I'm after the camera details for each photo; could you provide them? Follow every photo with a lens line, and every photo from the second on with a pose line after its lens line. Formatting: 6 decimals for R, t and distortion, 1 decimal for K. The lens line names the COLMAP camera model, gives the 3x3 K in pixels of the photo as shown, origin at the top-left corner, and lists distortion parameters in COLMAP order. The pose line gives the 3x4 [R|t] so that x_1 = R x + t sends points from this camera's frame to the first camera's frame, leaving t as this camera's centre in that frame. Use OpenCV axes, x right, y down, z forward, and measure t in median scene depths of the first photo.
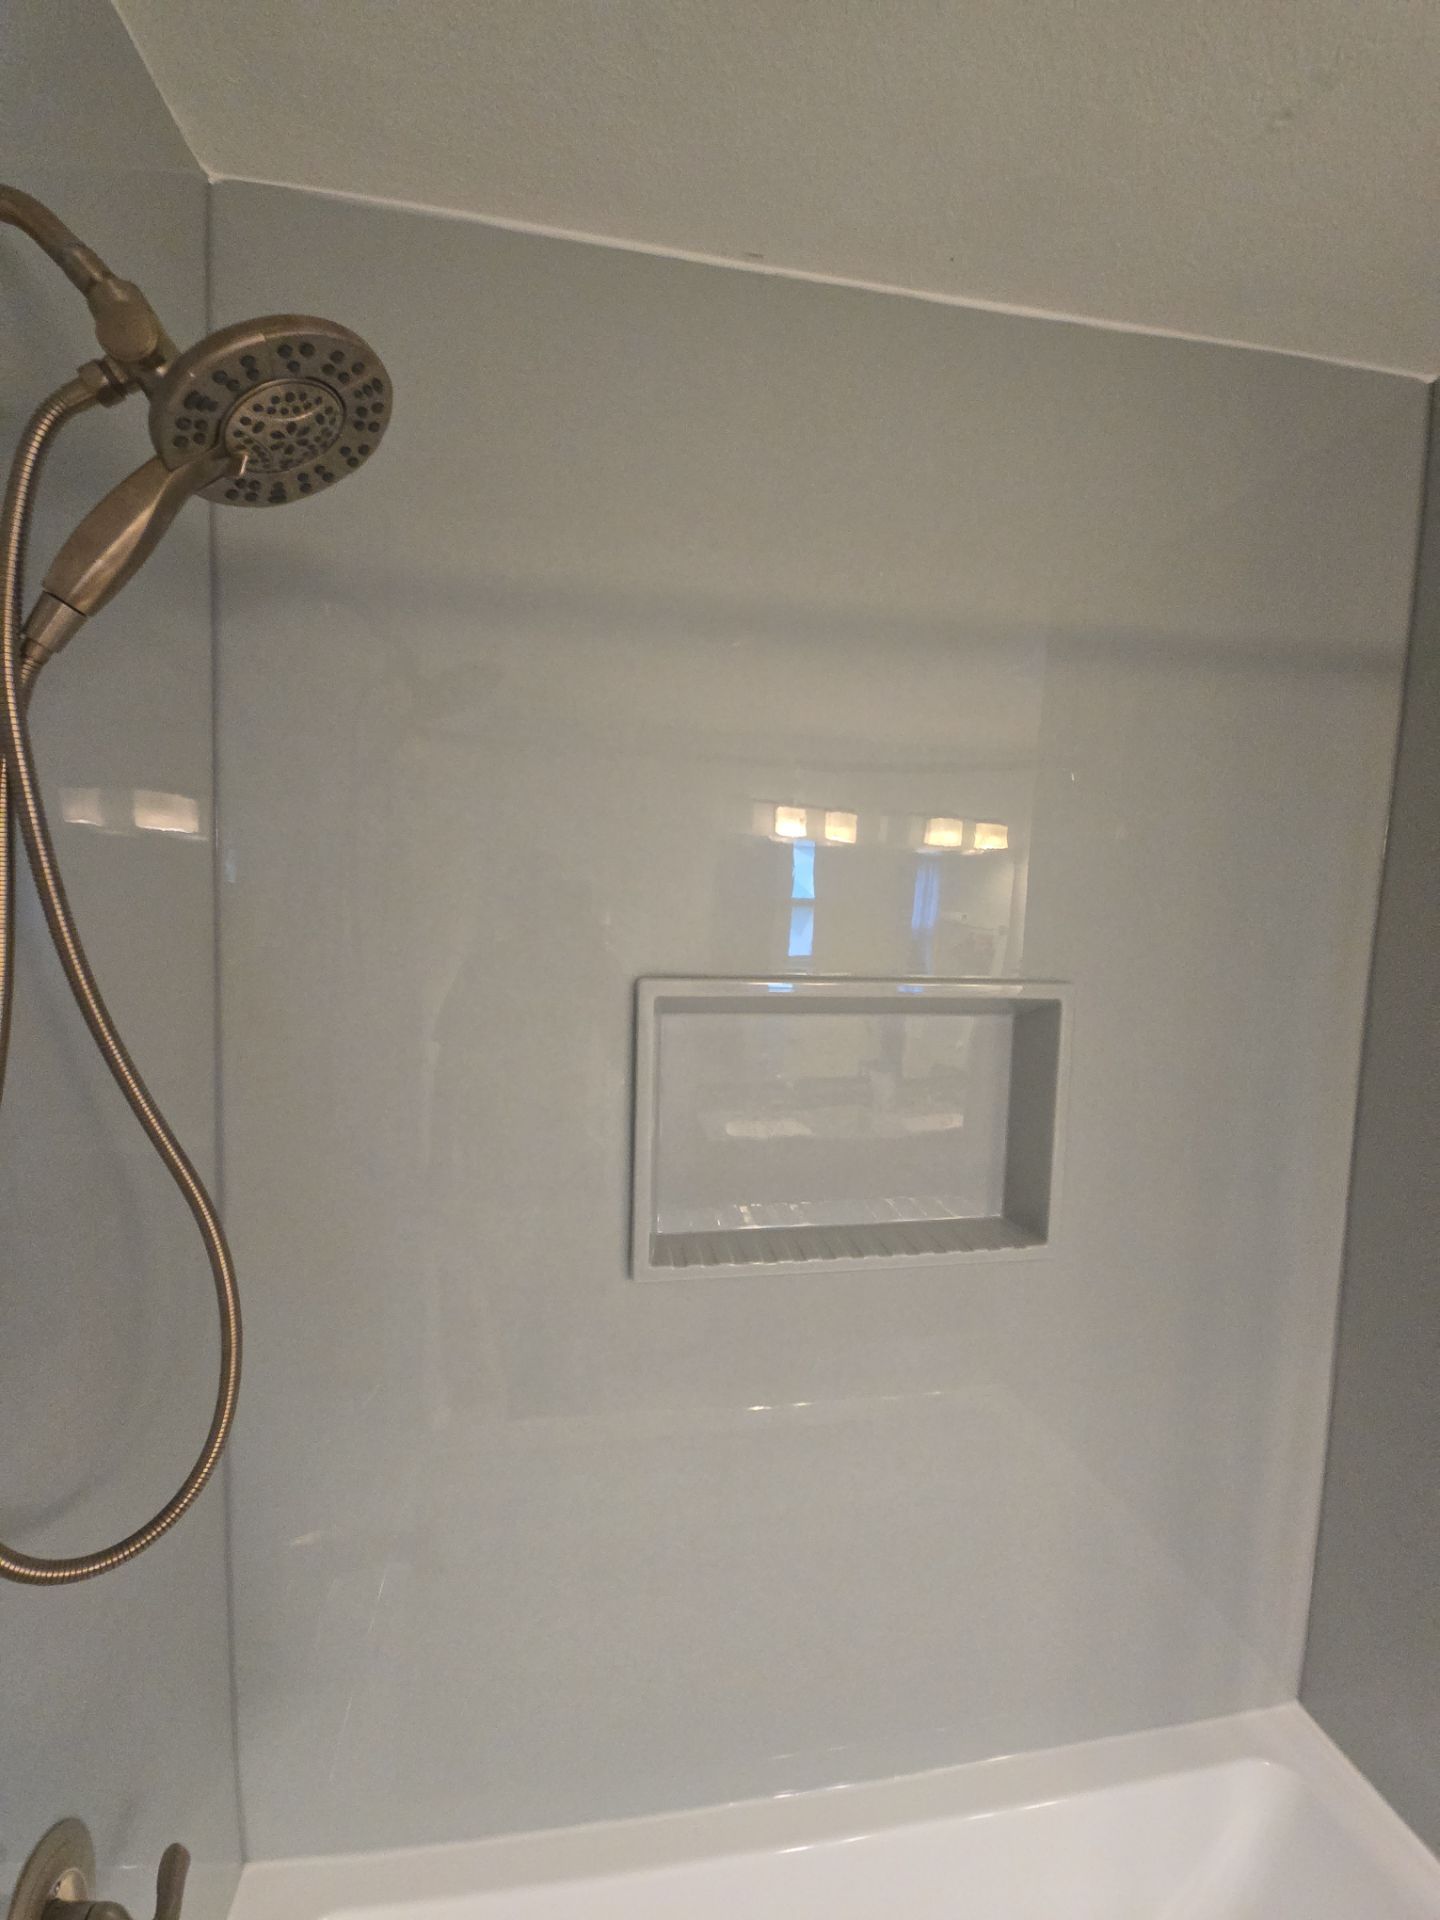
lens RADIAL K [[771.2, 0, 716.5], [0, 771.2, 960.9], [0, 0, 1]] dist [0.012335, -0.011094]
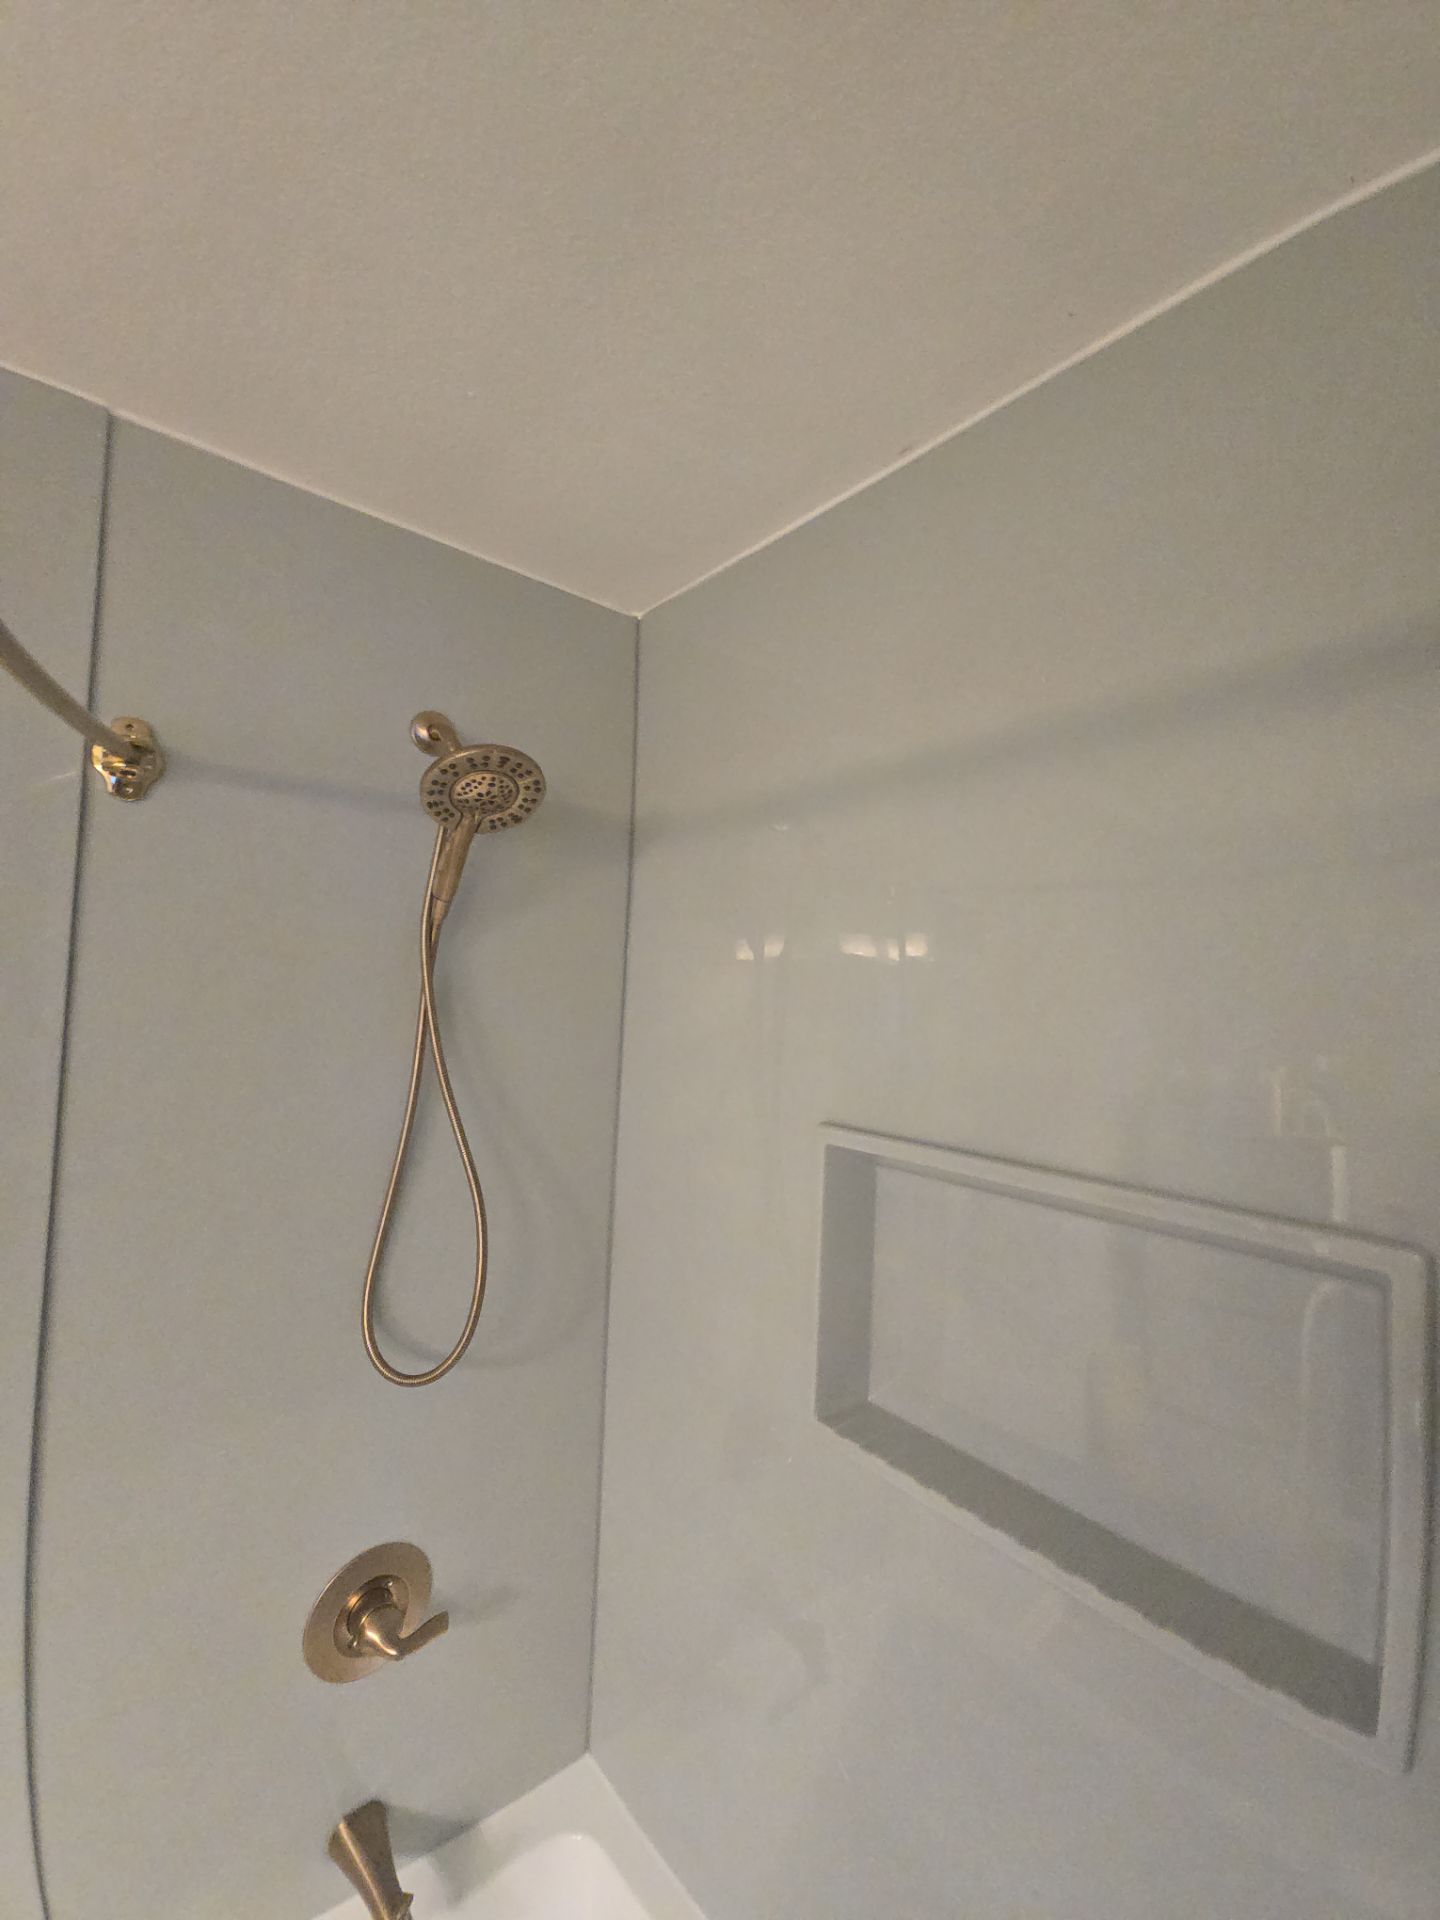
lens RADIAL K [[771.2, 0, 708.0], [0, 771.2, 945.8], [0, 0, 1]] dist [0.012335, -0.011094]
pose [[0.512862, -0.053541, -0.856800, 0.643425], [-0.096097, 0.988200, -0.119273, -0.064835], [0.853075, 0.143507, 0.501665, 0.264296]]
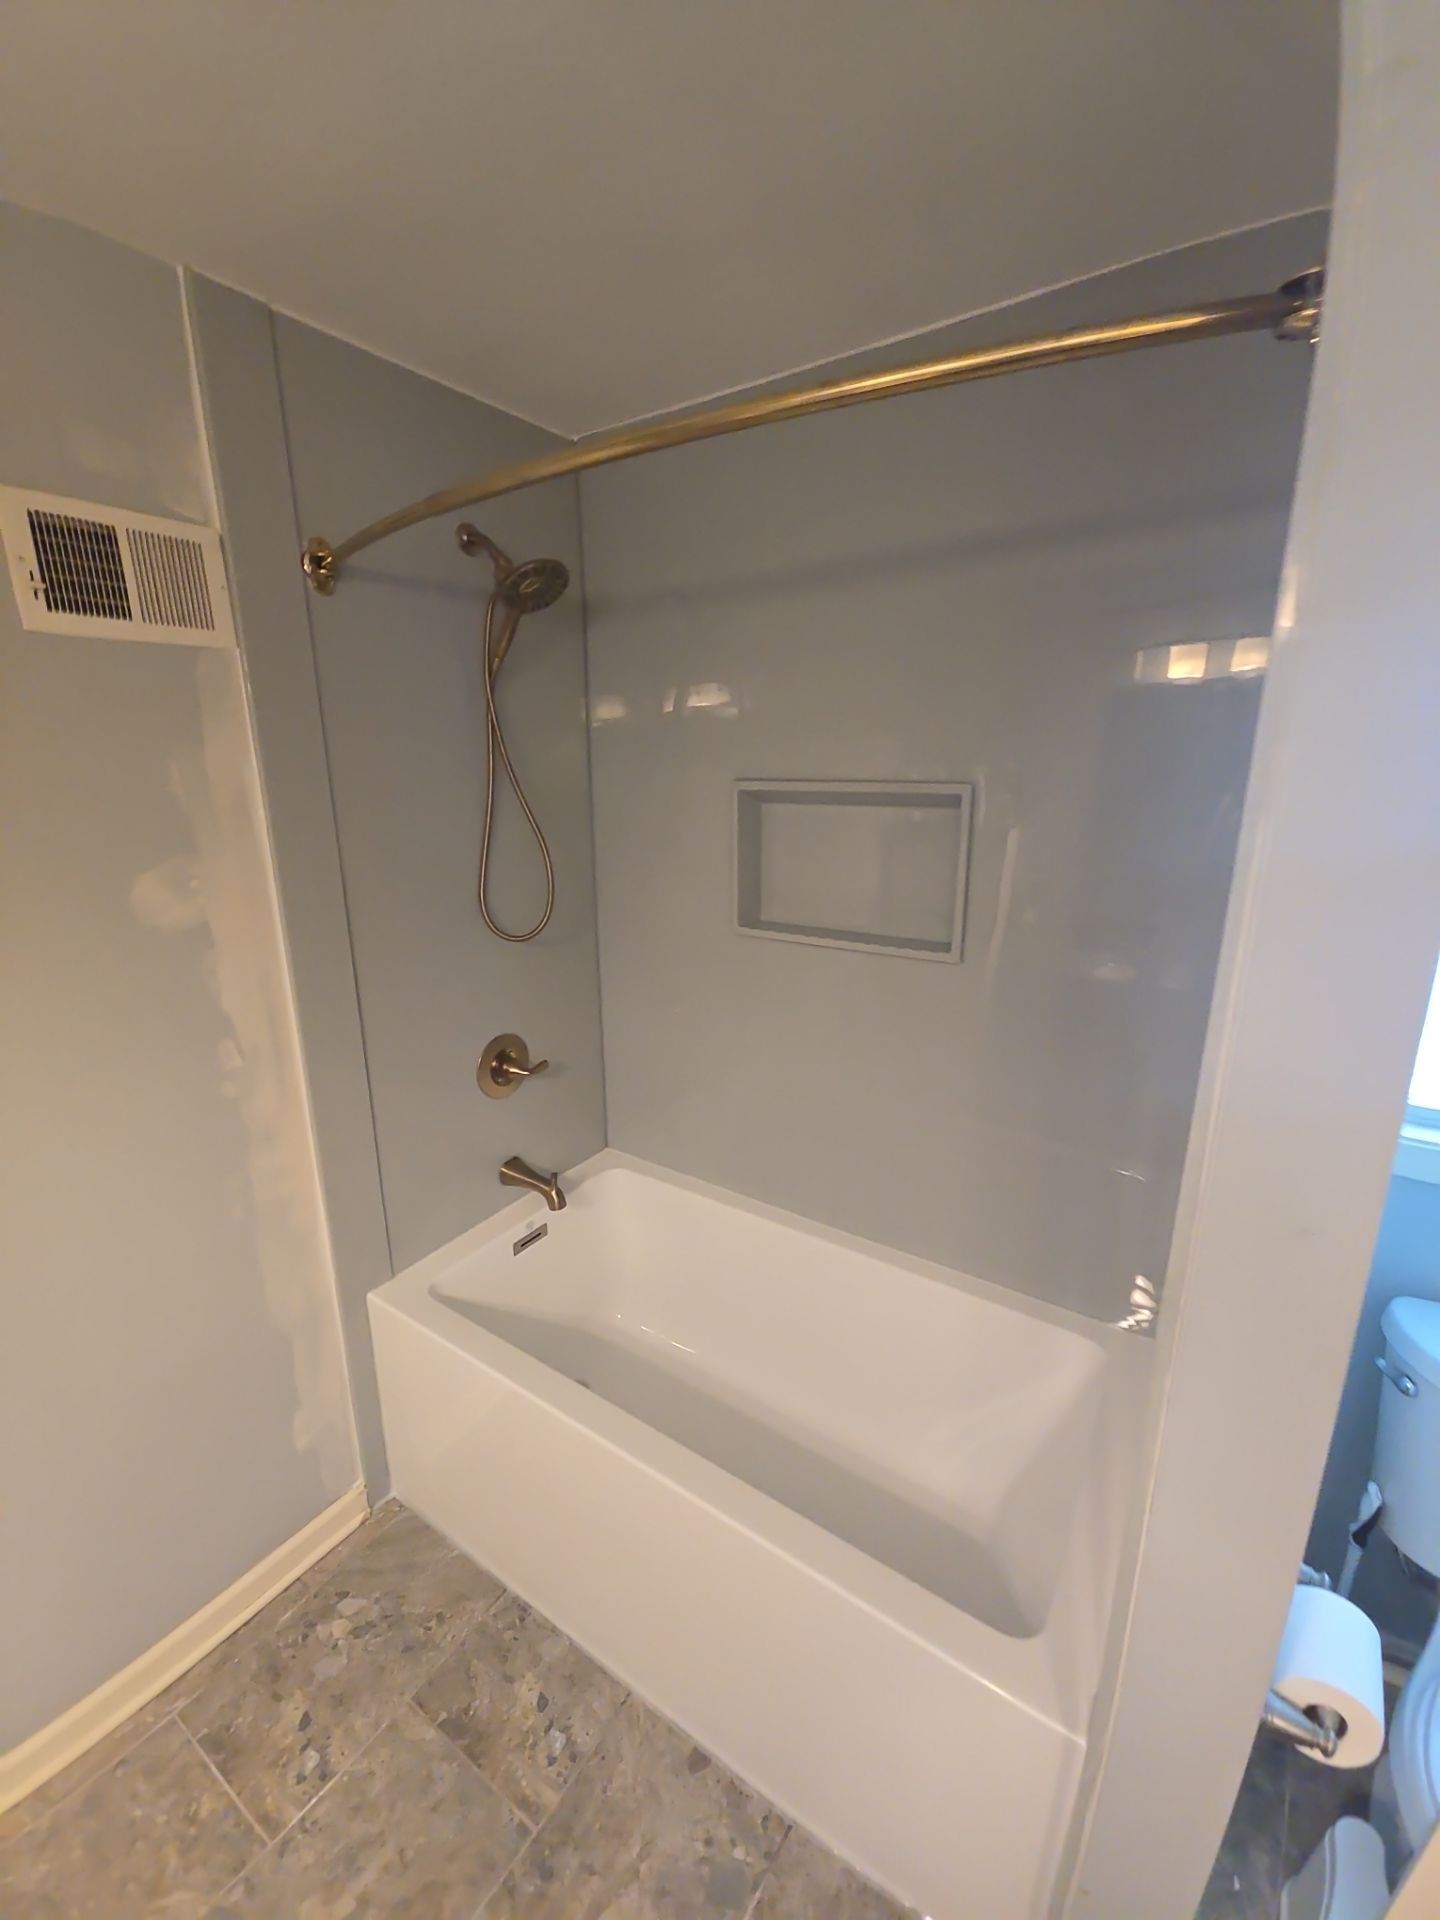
lens RADIAL K [[771.2, 0, 707.0], [0, 771.2, 951.4], [0, 0, 1]] dist [0.012335, -0.011094]
pose [[0.721154, 0.130274, -0.680416, 1.100405], [-0.025494, 0.986485, 0.161855, 0.121614], [0.692306, -0.099376, 0.714729, -0.448492]]
